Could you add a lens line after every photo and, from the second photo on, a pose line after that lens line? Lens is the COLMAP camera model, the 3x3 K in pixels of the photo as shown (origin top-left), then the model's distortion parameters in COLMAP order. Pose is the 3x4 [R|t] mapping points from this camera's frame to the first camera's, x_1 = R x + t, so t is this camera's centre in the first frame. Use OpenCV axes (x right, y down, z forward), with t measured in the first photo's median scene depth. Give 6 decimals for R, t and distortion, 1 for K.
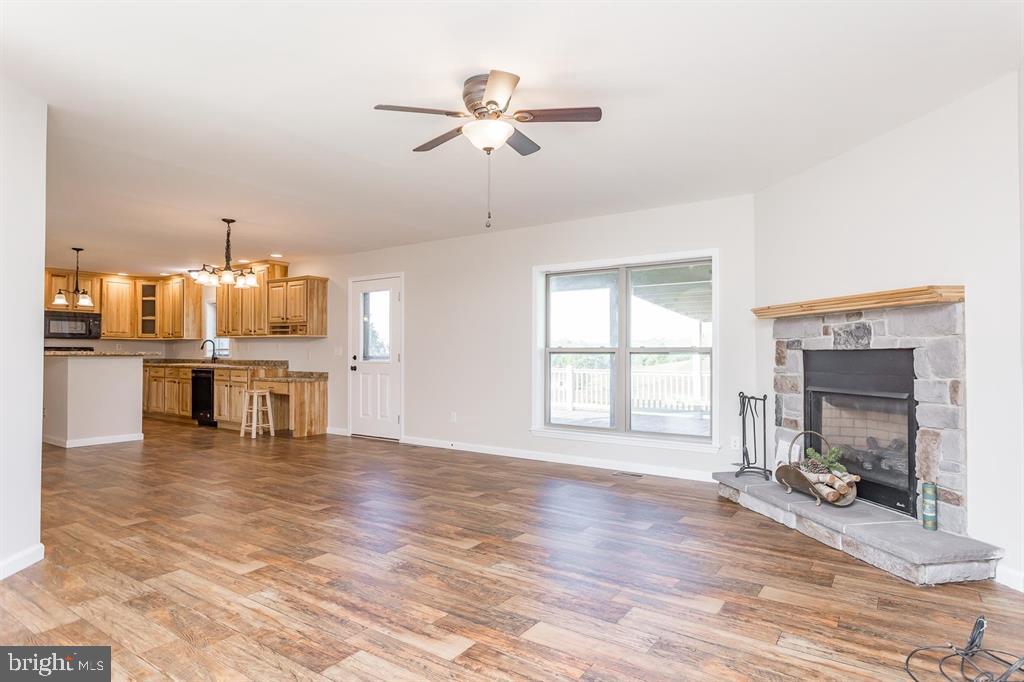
lens RADIAL K [[583.0, 0, 512.0], [0, 583.0, 341.0], [0, 0, 1]] dist [-0.003787, -0.000863]
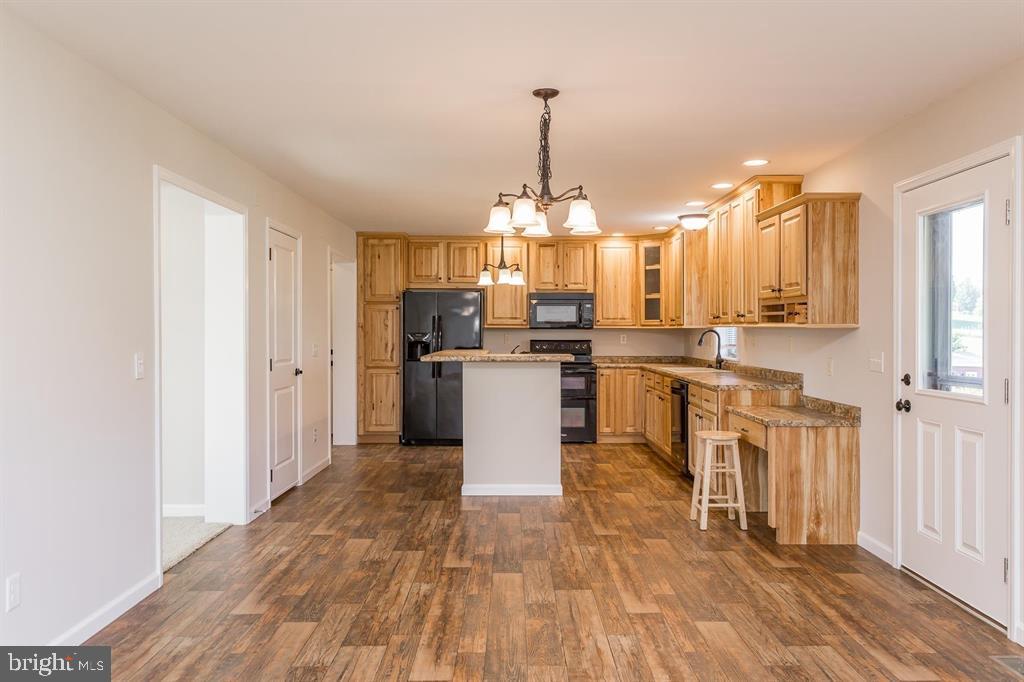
lens RADIAL K [[784.6, 0, 512.0], [0, 784.6, 341.0], [0, 0, 1]] dist [0.074133, 0.000985]
pose [[0.585634, 0.008594, -0.810530, 0.013950], [0.016286, 0.999617, 0.022366, -0.011756], [0.810412, -0.026299, 0.585270, 0.360402]]
